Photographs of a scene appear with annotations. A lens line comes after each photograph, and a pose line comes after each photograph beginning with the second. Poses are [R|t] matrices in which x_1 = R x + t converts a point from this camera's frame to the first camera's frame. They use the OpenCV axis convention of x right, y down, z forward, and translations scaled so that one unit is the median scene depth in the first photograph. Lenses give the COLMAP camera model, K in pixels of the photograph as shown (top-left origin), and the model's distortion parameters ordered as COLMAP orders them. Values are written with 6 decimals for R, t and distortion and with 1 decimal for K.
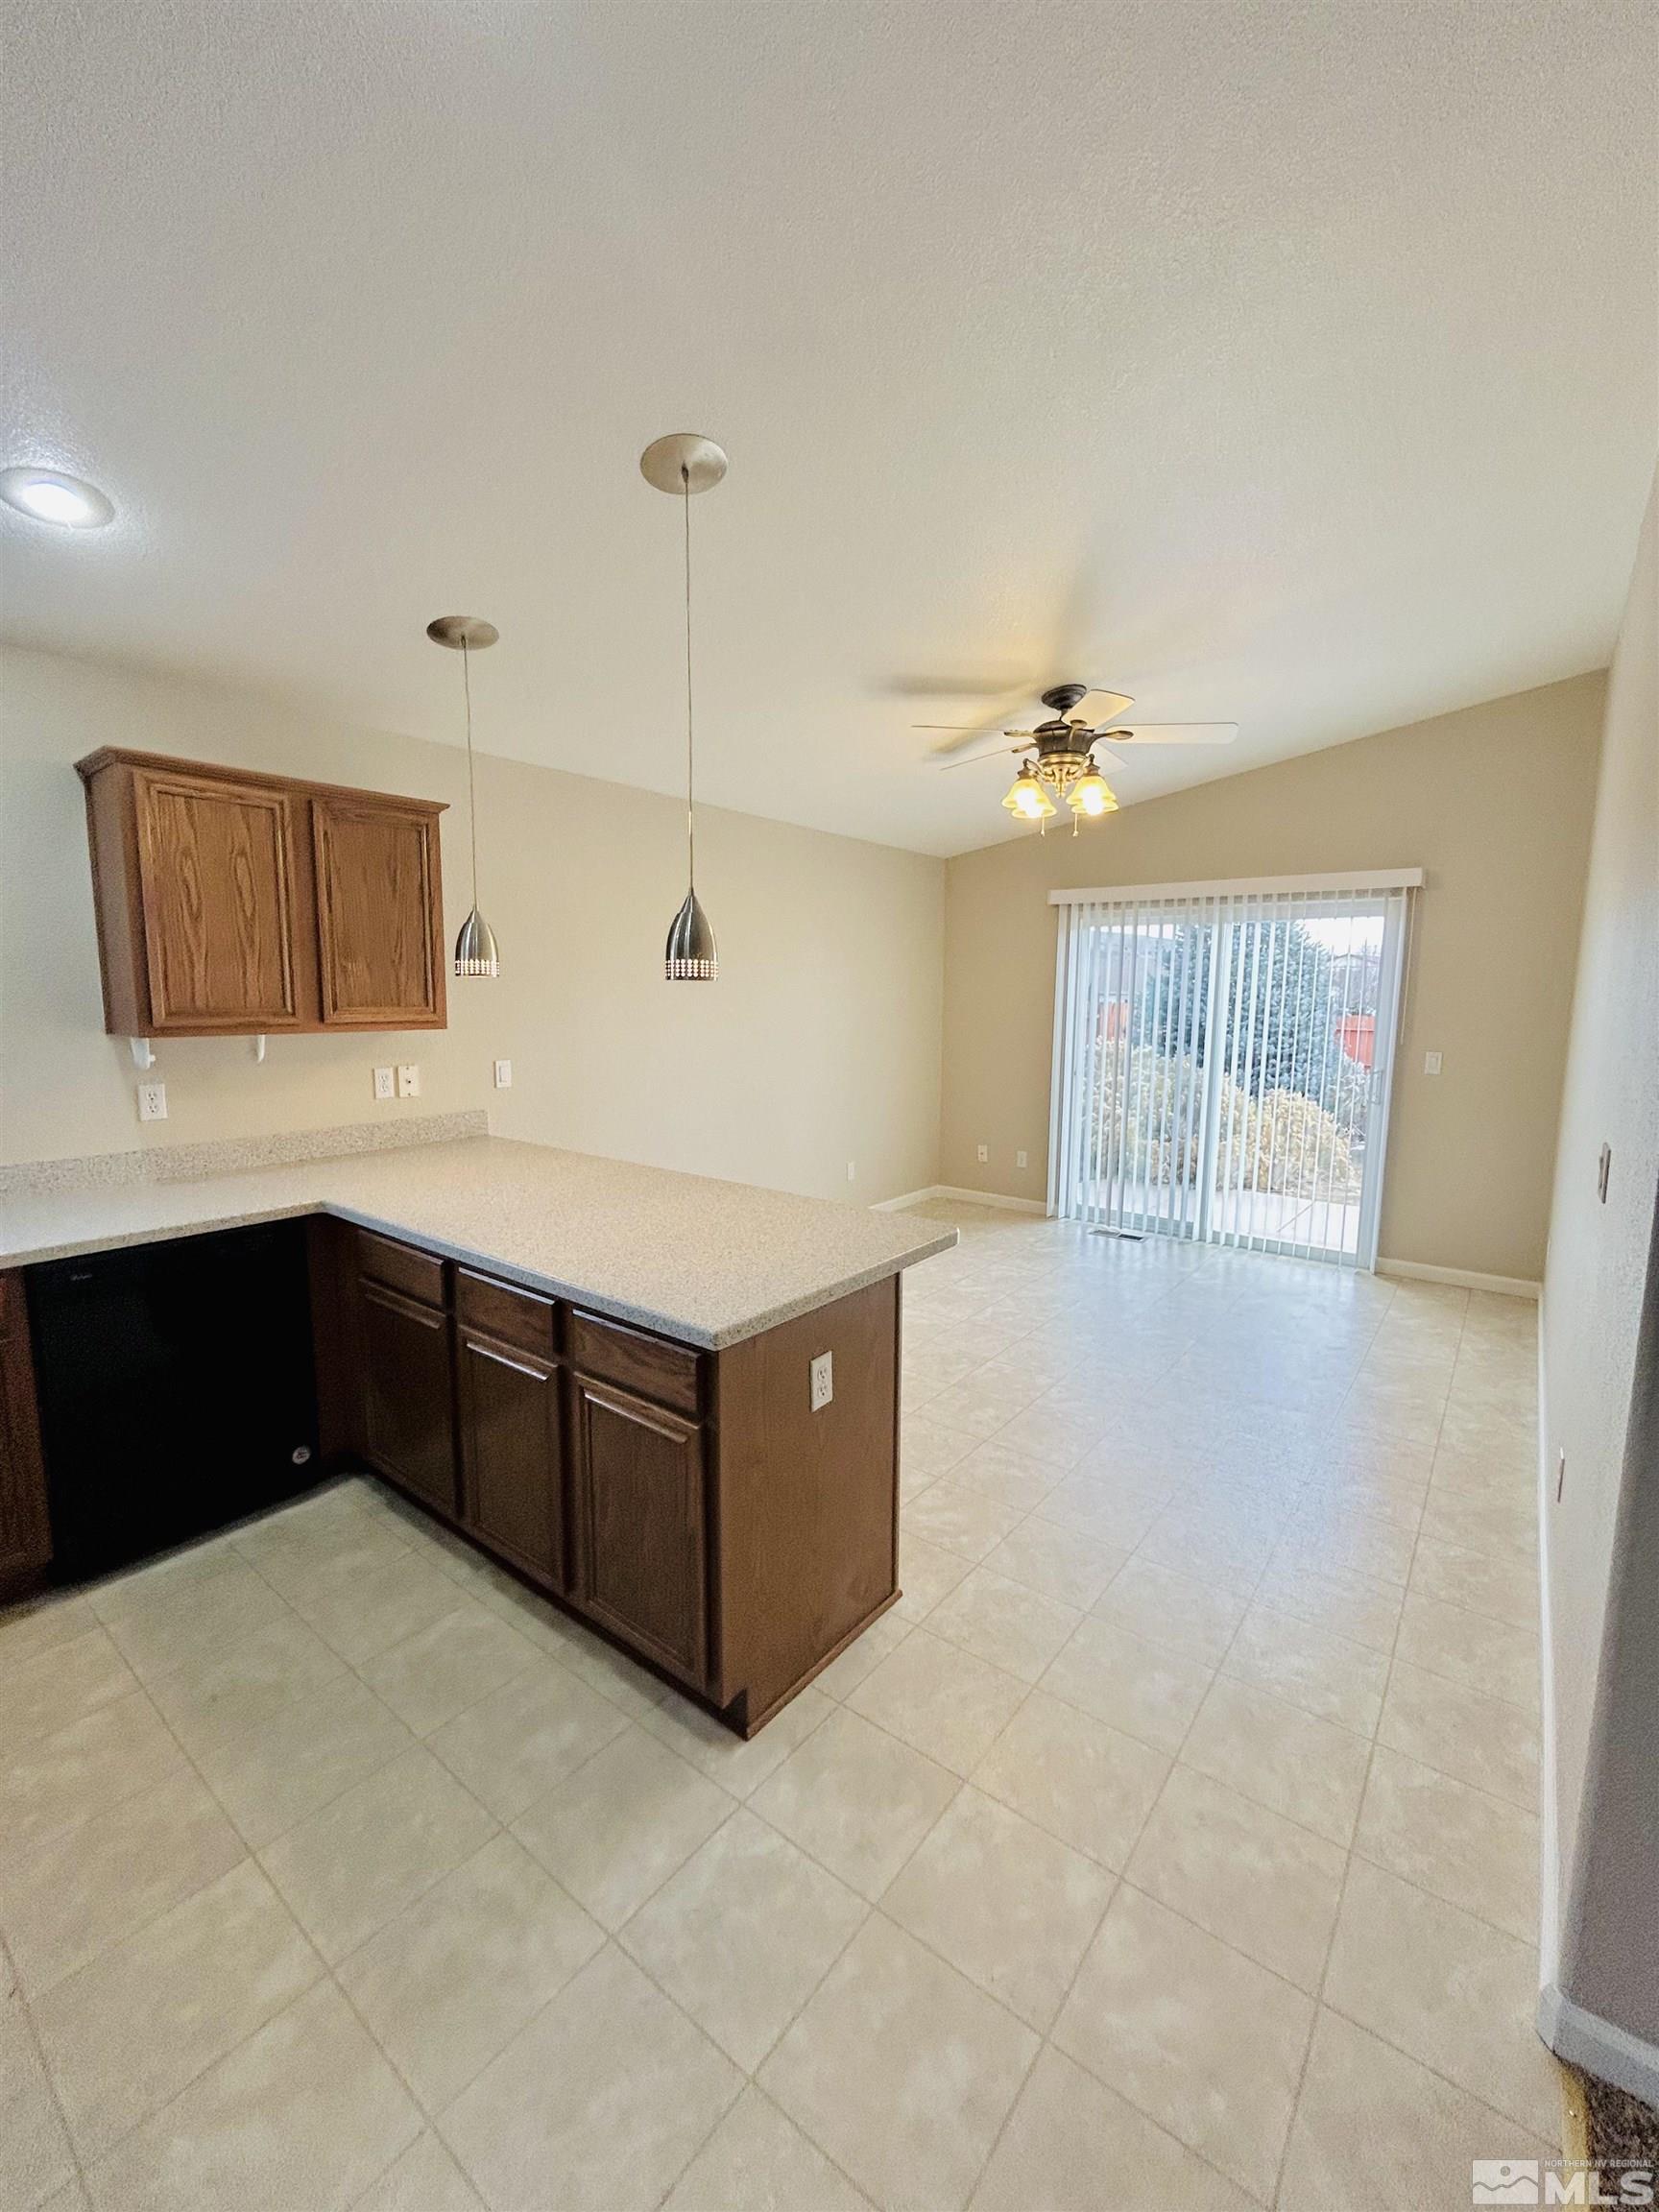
lens RADIAL K [[897.2, 0, 833.7], [0, 897.2, 1097.5], [0, 0, 1]] dist [-0.001492, 0.000406]
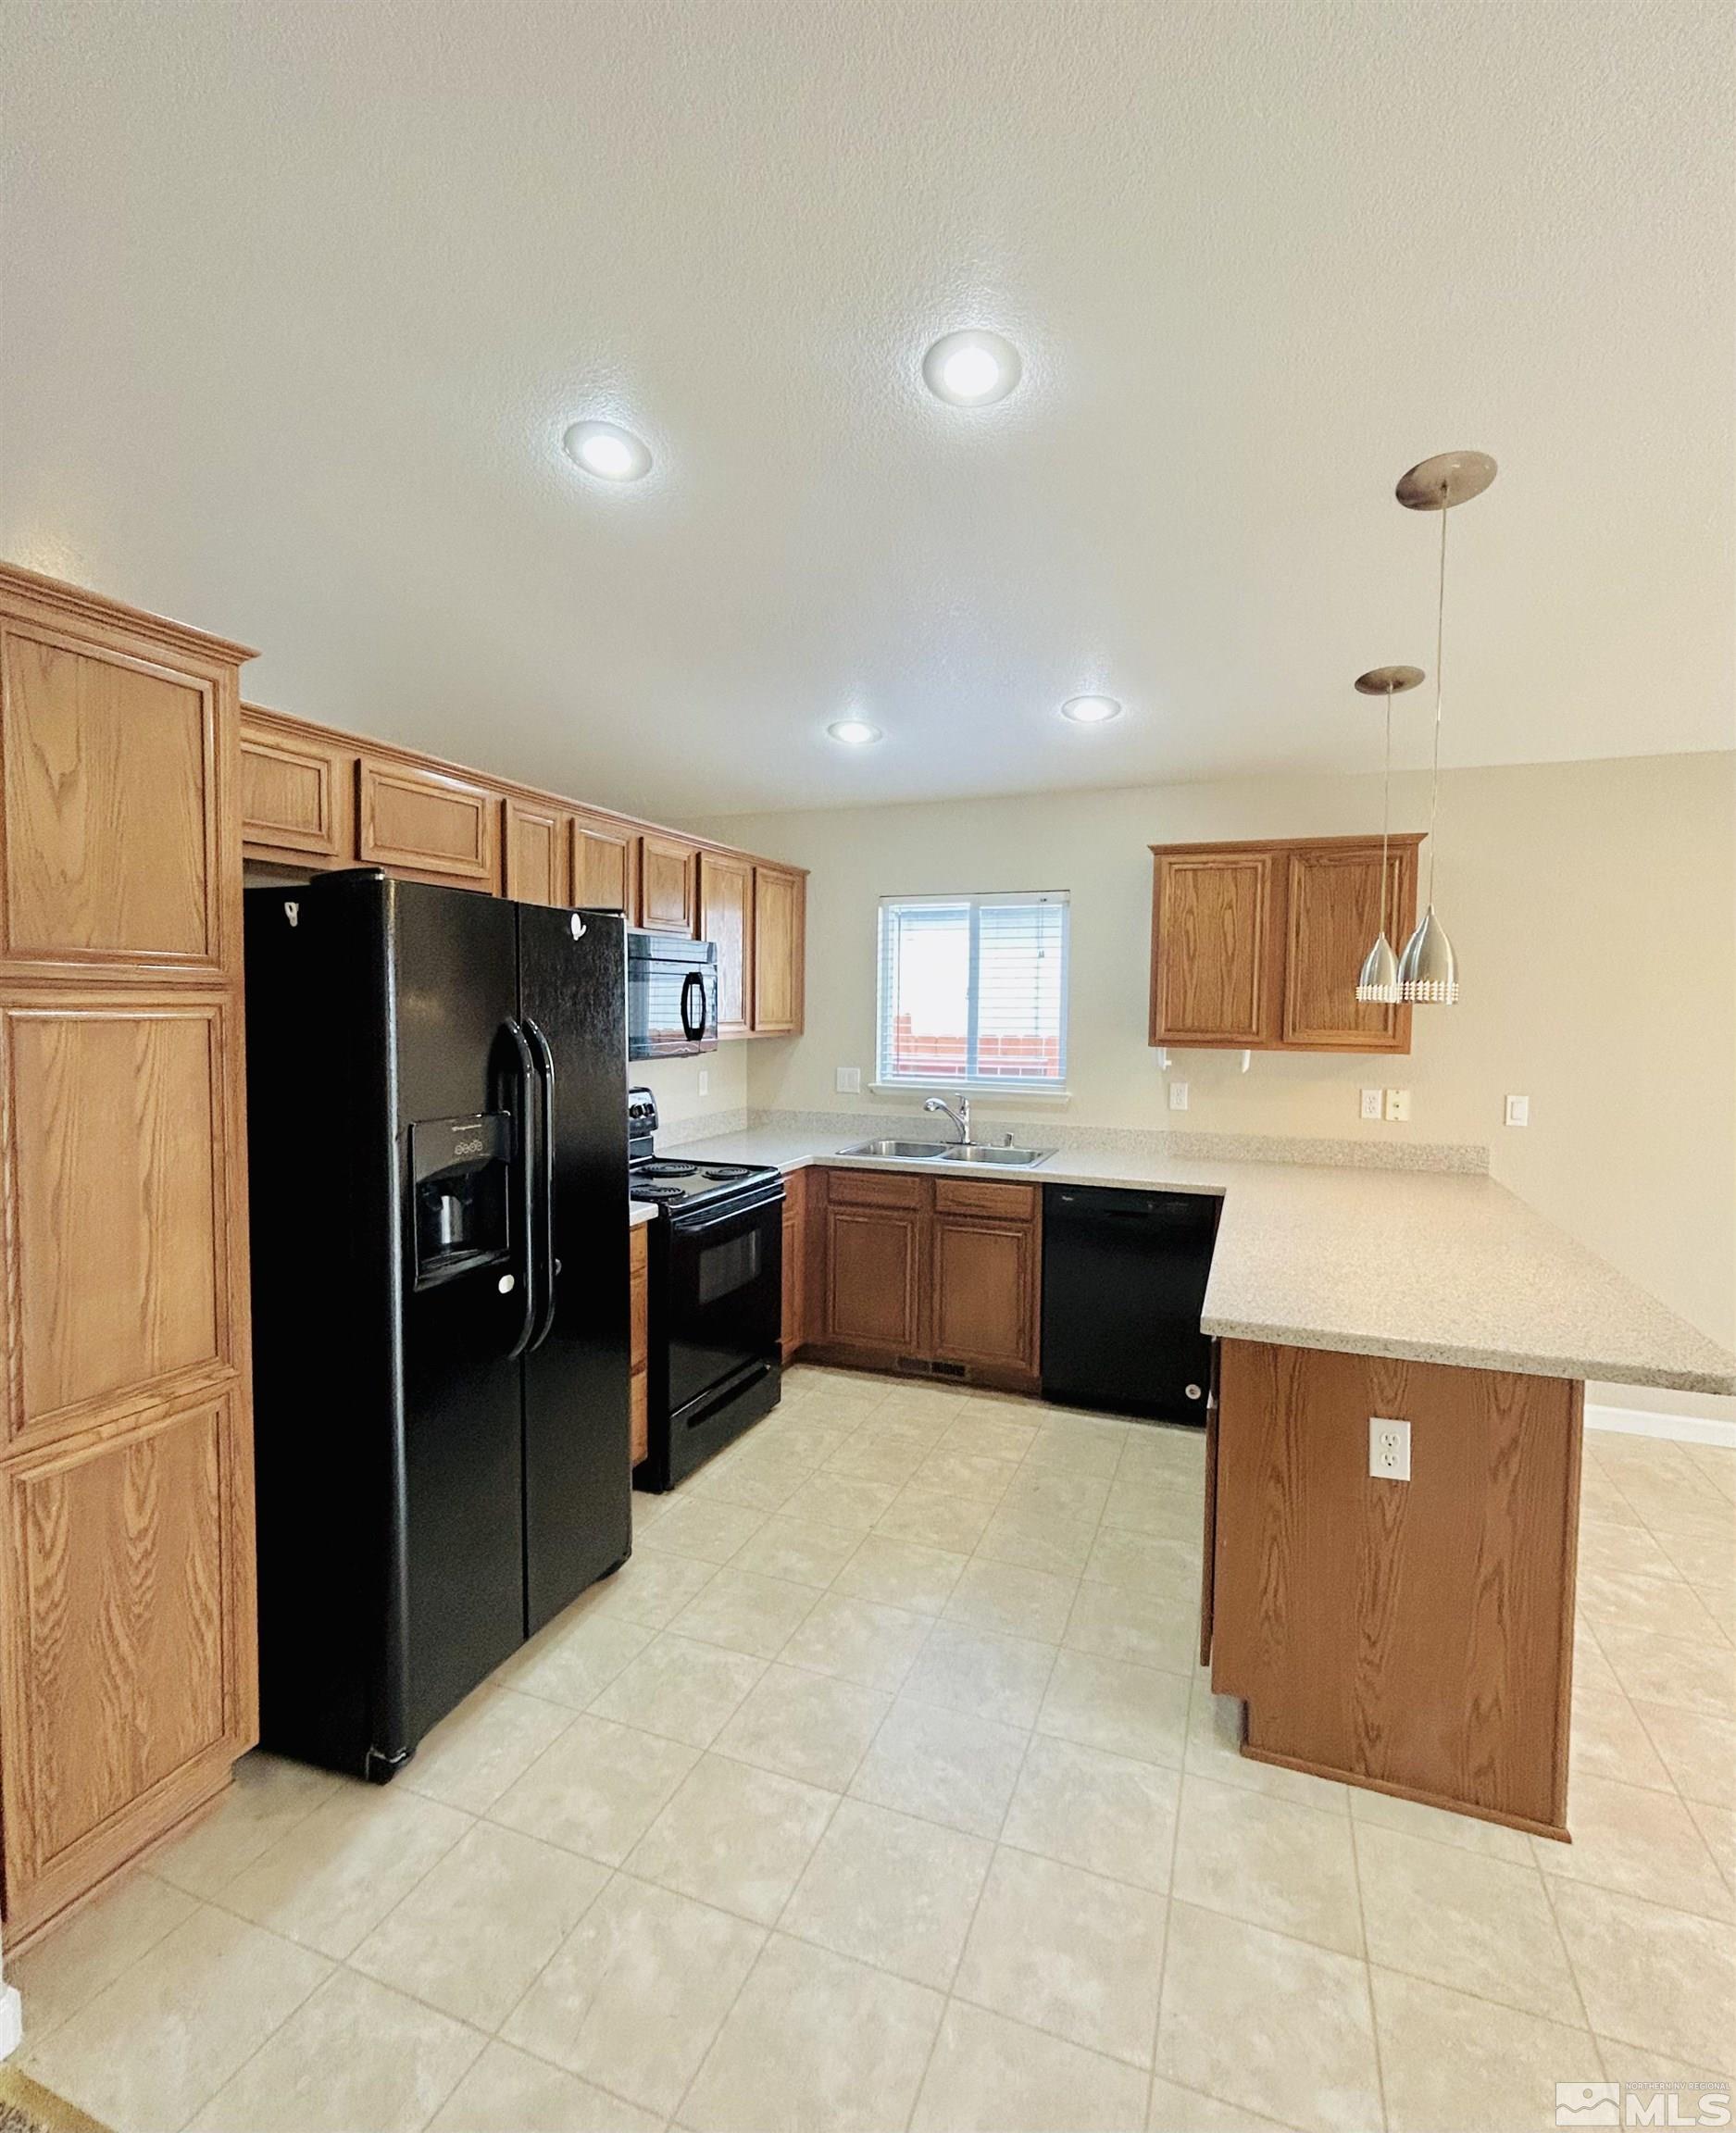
lens RADIAL K [[1013.8, 0, 868.5], [0, 1013.8, 1047.2], [0, 0, 1]] dist [0.009051, -0.001429]
pose [[0.286577, 0.038829, -0.957270, 0.581679], [-0.127591, 0.991825, 0.002034, -0.012140], [0.949523, 0.121556, 0.289188, 0.122336]]
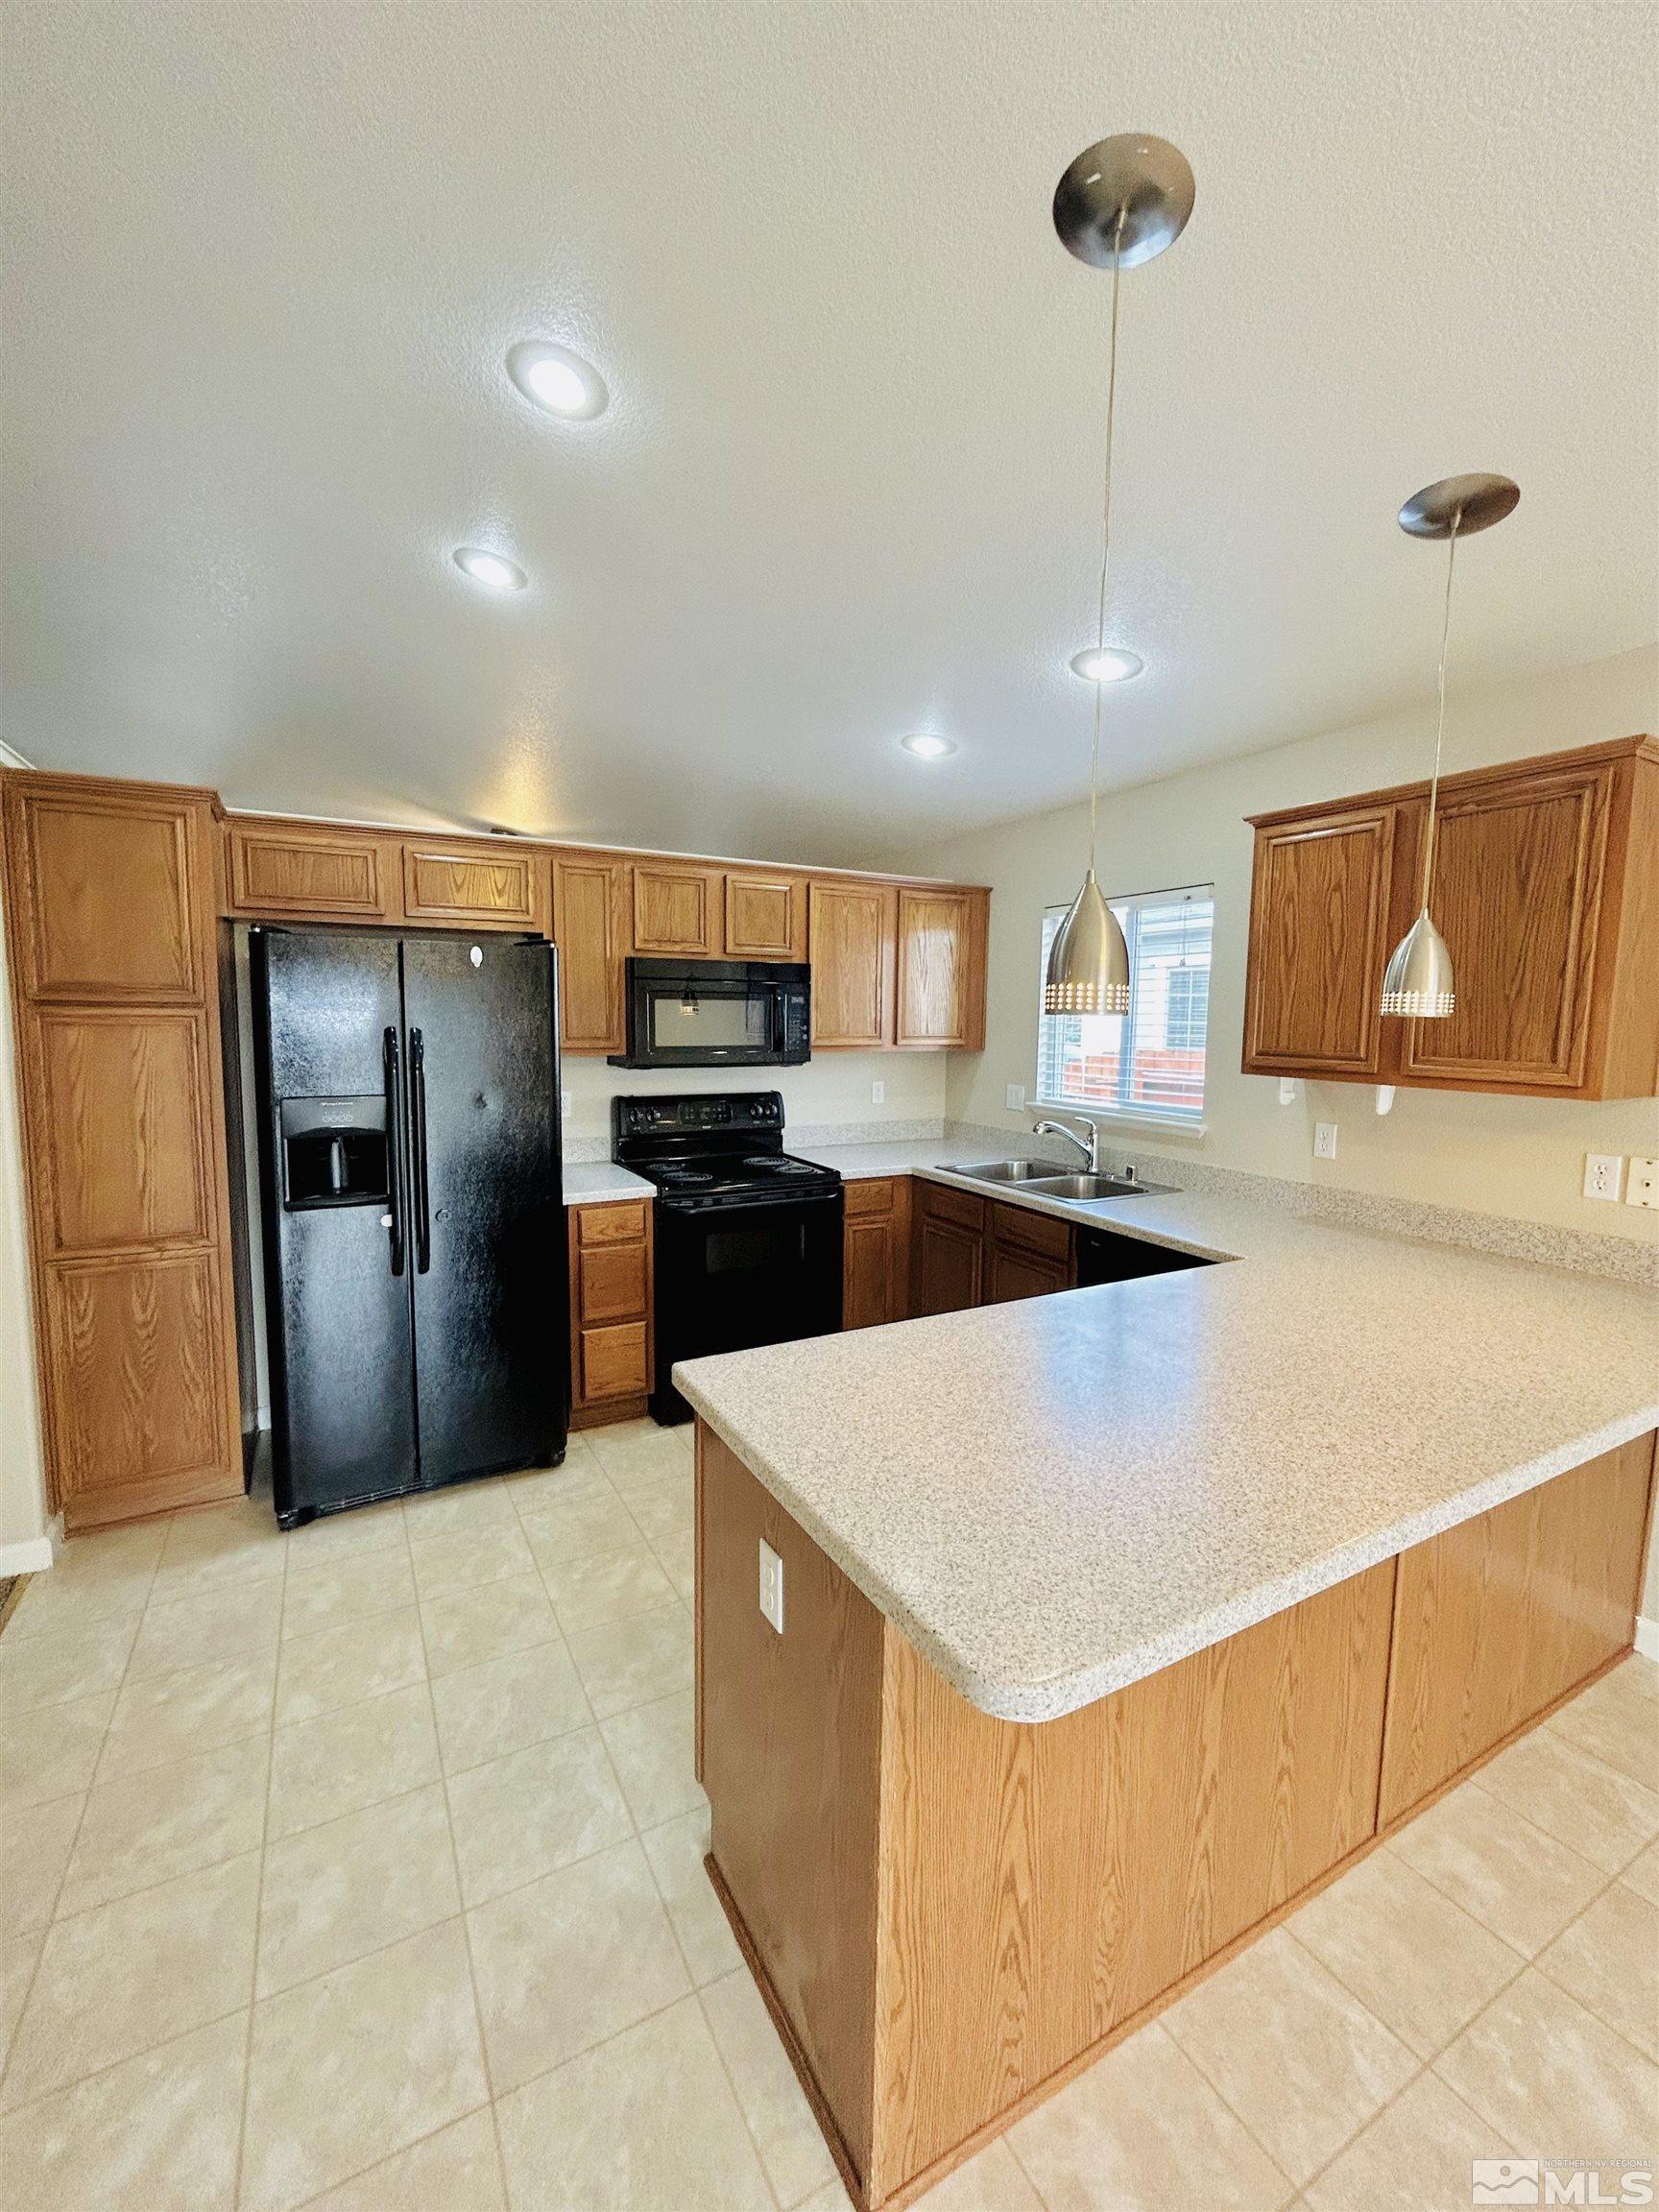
lens RADIAL K [[897.2, 0, 822.9], [0, 897.2, 1091.3], [0, 0, 1]] dist [-0.001492, 0.000406]
pose [[-0.397862, 0.066849, -0.915006, 0.427608], [-0.127432, 0.983647, 0.127274, -0.114006], [0.908552, 0.167239, -0.382837, 0.909829]]
